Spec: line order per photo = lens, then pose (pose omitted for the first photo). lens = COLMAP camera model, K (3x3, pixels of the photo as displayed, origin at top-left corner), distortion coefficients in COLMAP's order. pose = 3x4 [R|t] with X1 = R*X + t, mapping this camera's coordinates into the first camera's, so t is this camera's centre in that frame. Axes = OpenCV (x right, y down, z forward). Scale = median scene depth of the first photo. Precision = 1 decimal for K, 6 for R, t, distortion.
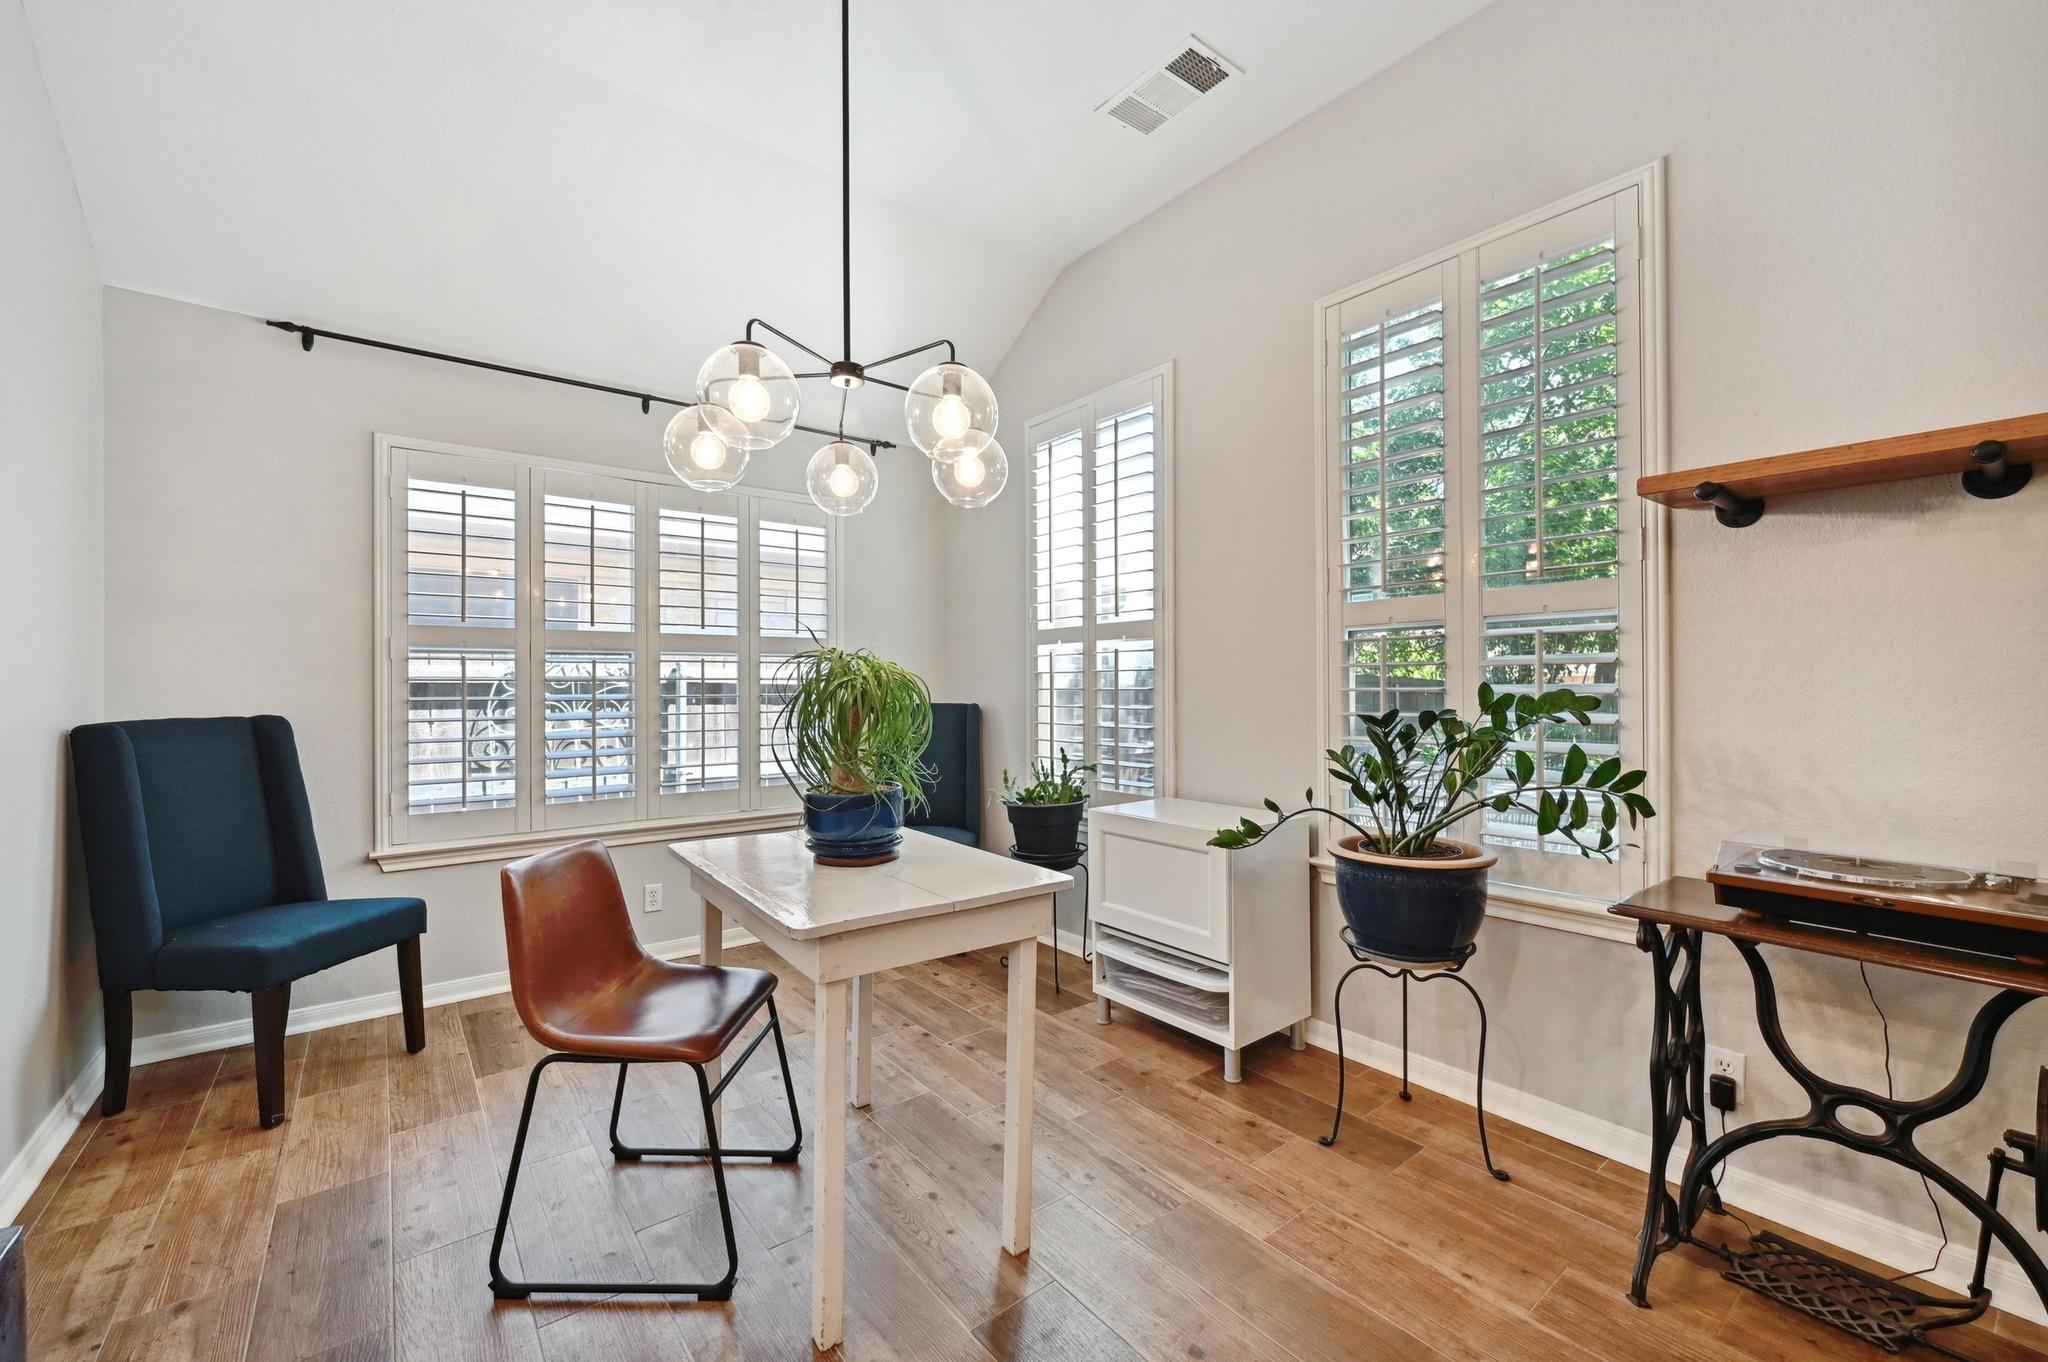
lens RADIAL K [[821.3, 0, 1029.5], [0, 821.3, 683.6], [0, 0, 1]] dist [-0.000114, -0.000272]
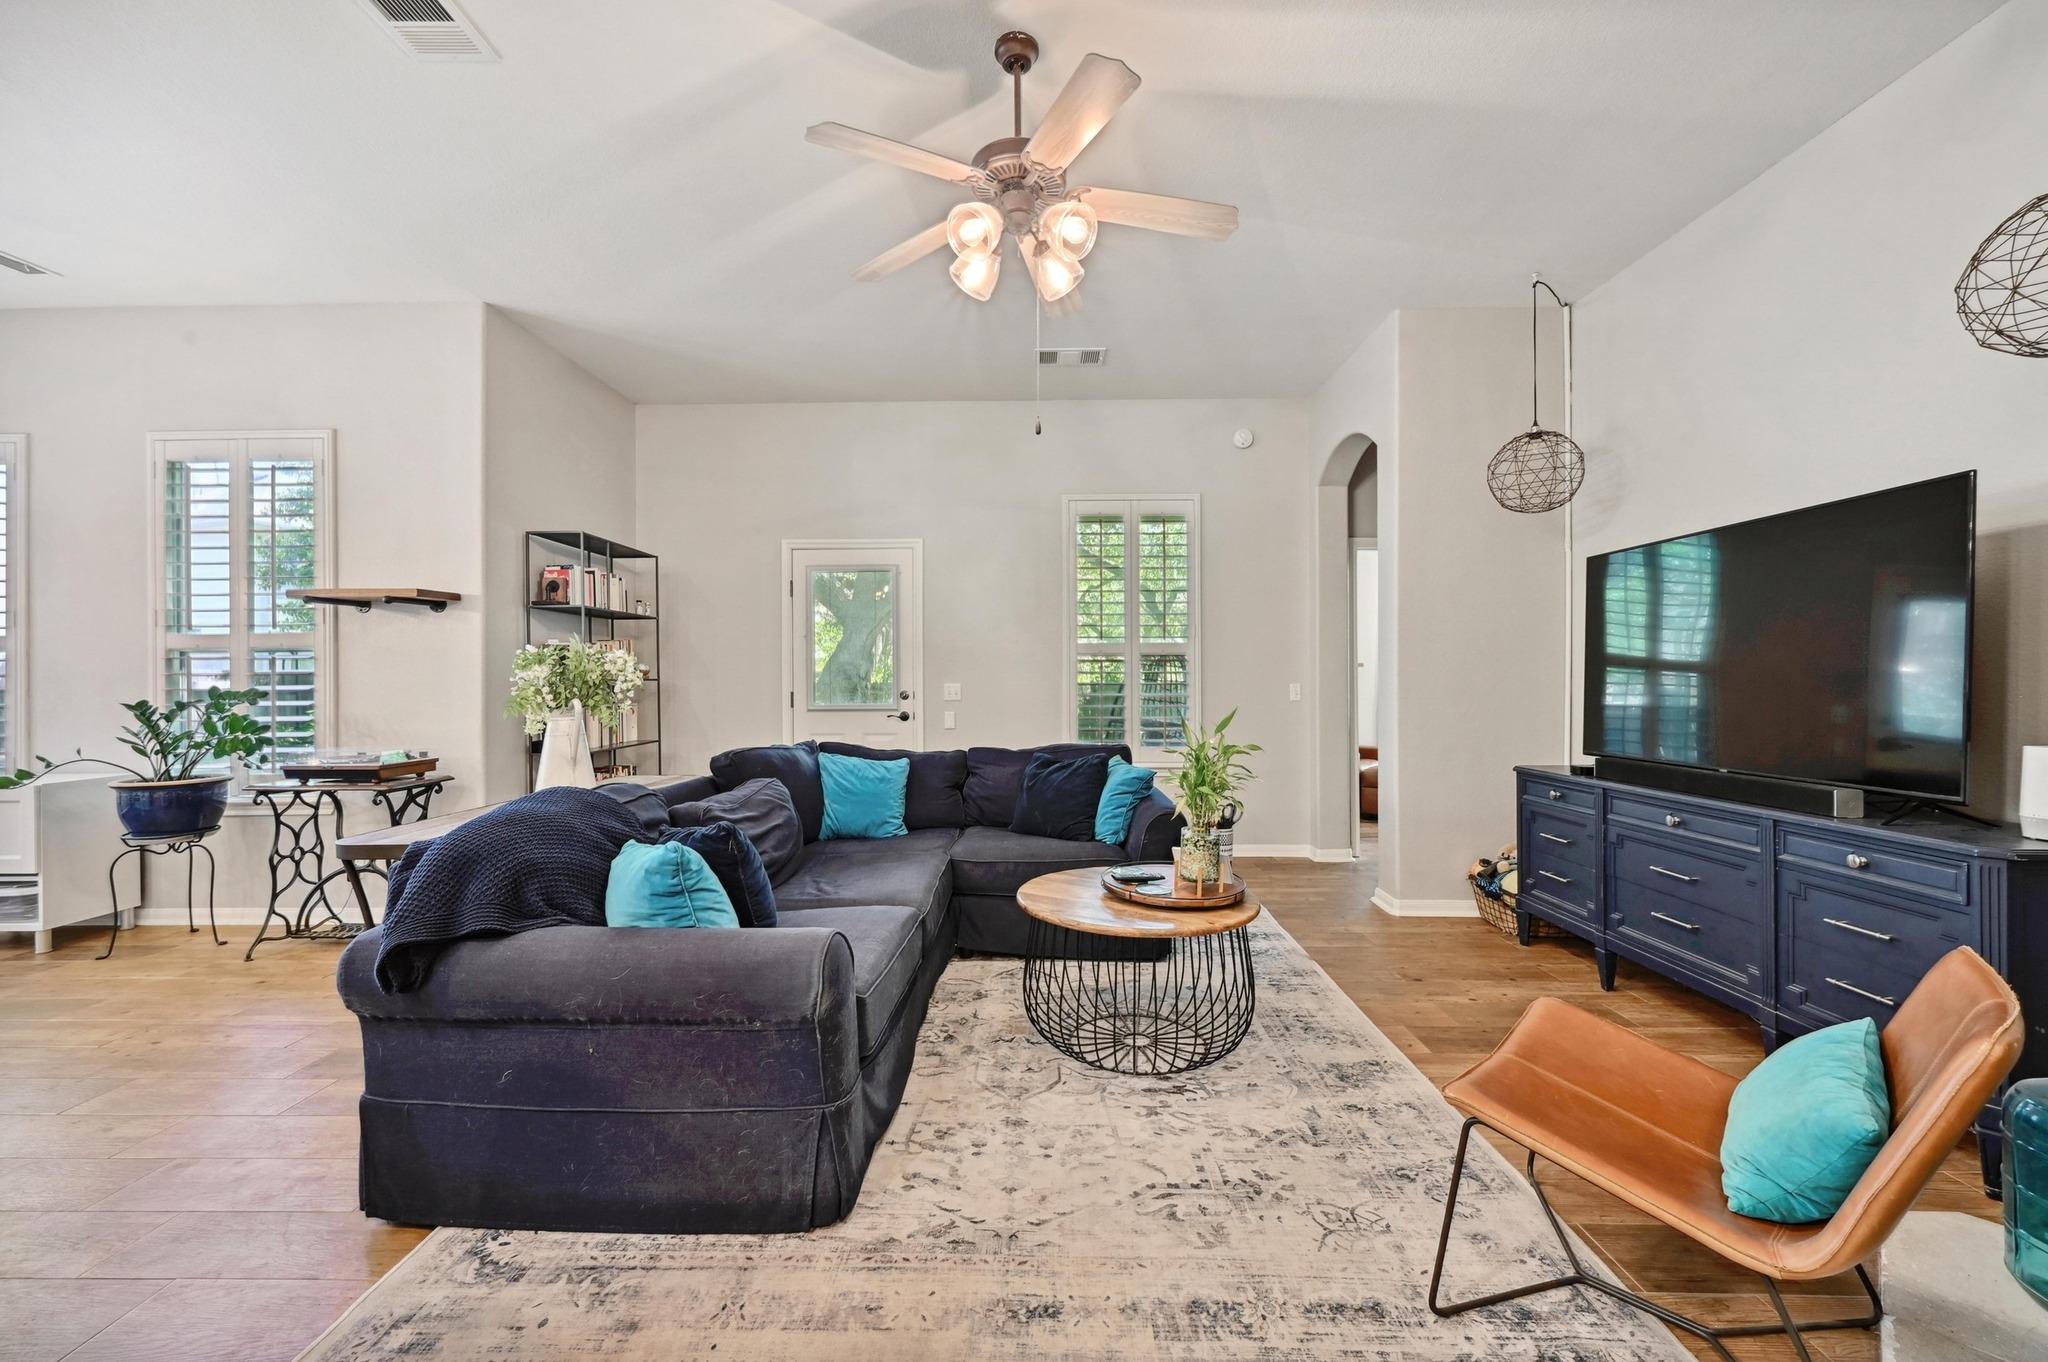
lens RADIAL K [[828.7, 0, 1033.3], [0, 828.7, 682.8], [0, 0, 1]] dist [0.001243, 0.000012]
pose [[0.629061, -0.000405, 0.777356, 0.207846], [-0.000311, 1.000000, 0.000773, -0.006134], [-0.777356, -0.000727, 0.629061, -1.328678]]
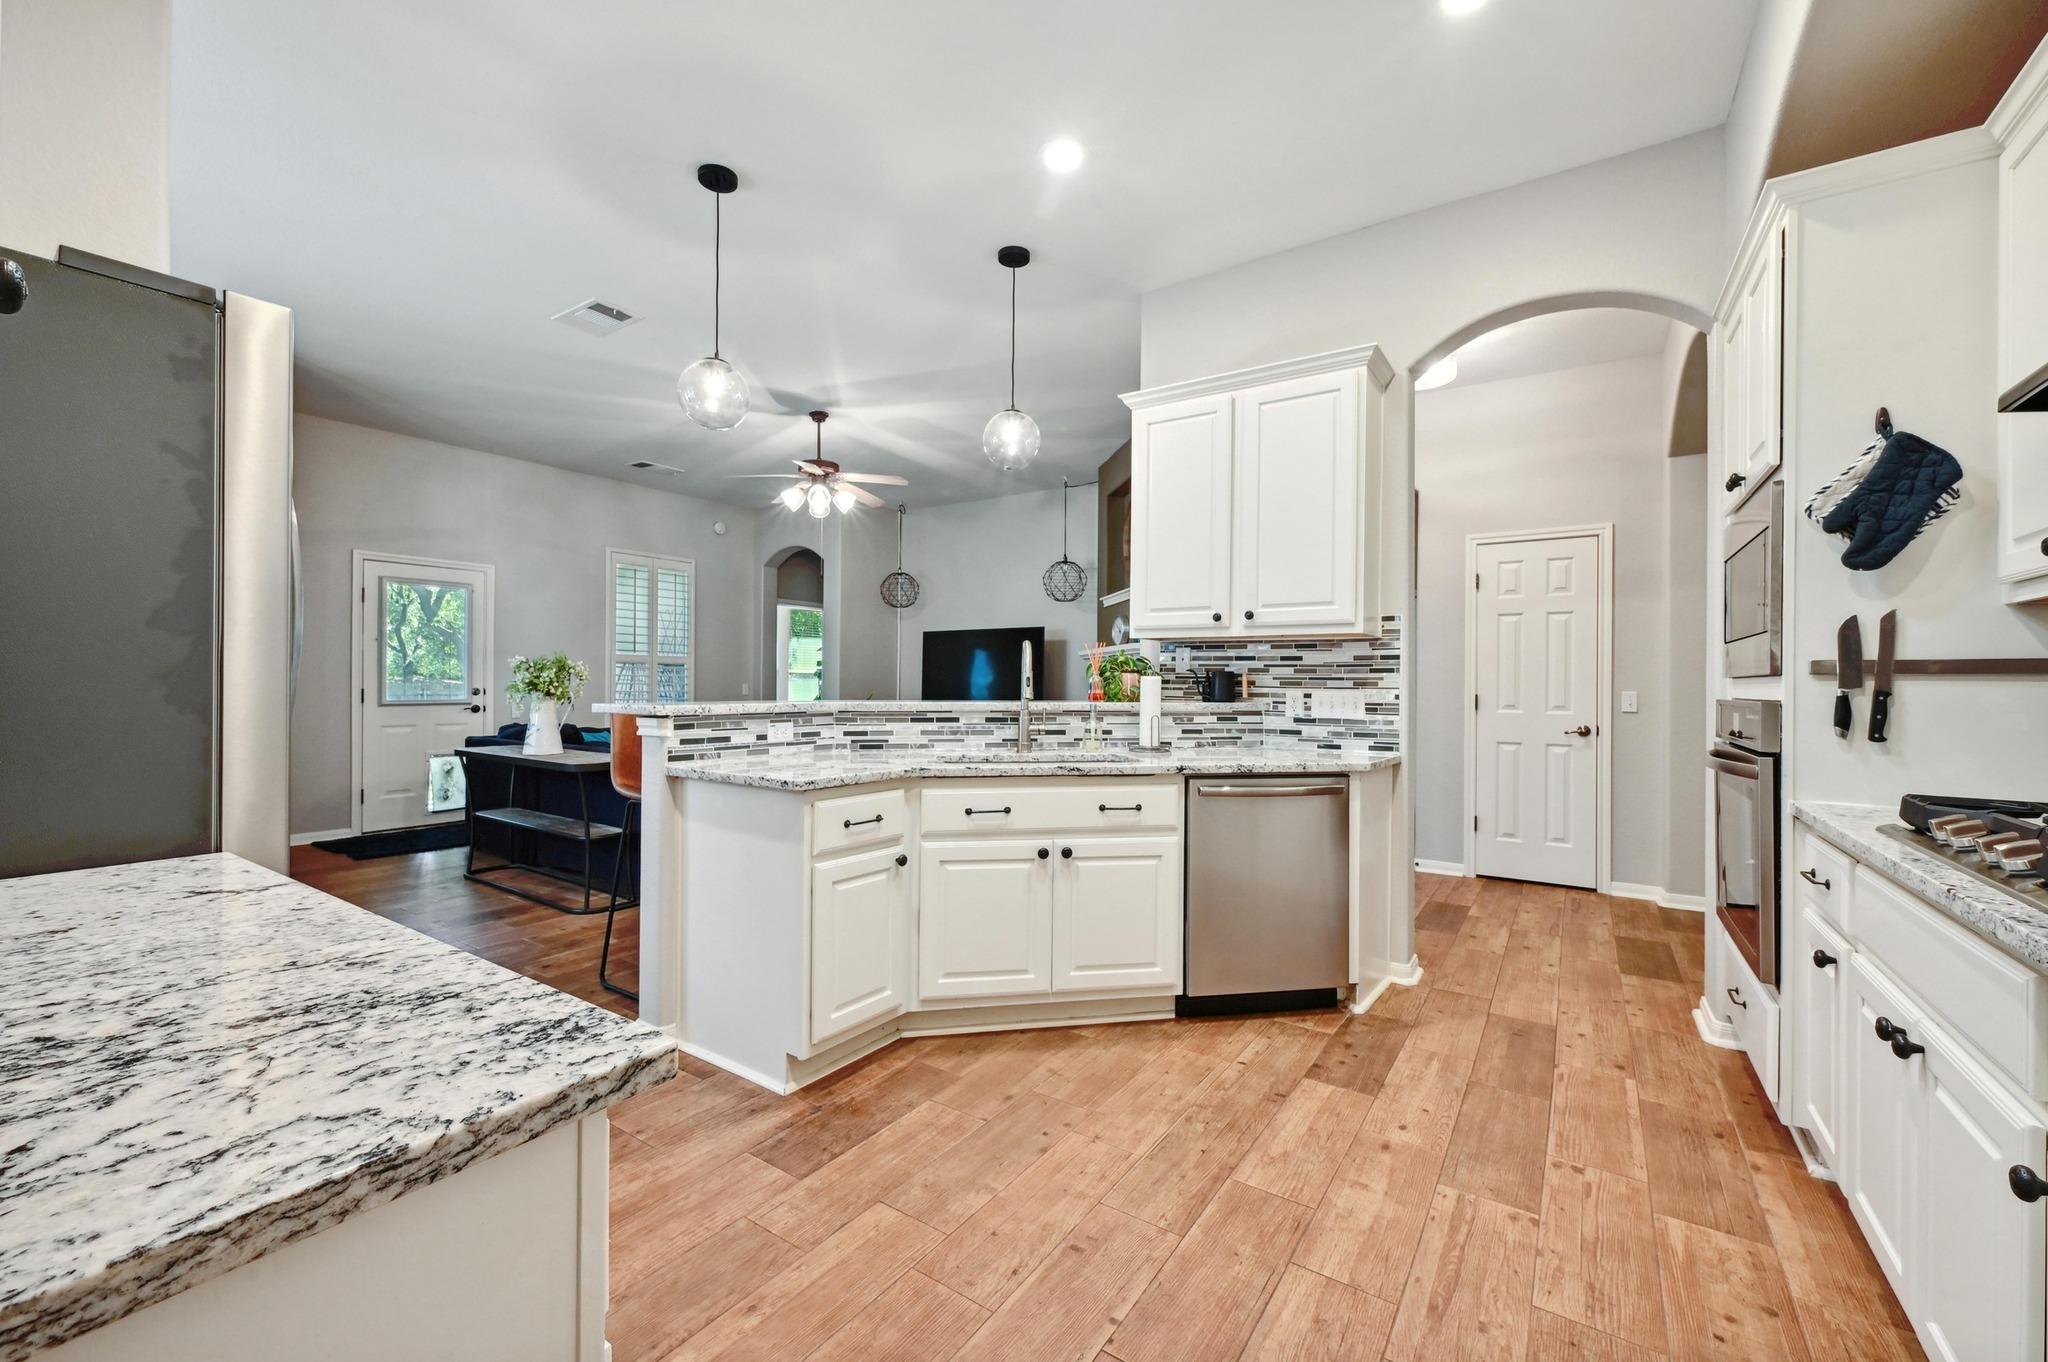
lens RADIAL K [[821.3, 0, 1029.5], [0, 821.3, 683.6], [0, 0, 1]] dist [-0.000114, -0.000272]
pose [[-0.307067, 0.002532, 0.951684, -1.418485], [-0.006988, 0.999964, -0.004915, 0.004349], [-0.951662, -0.008159, -0.307038, -0.554256]]
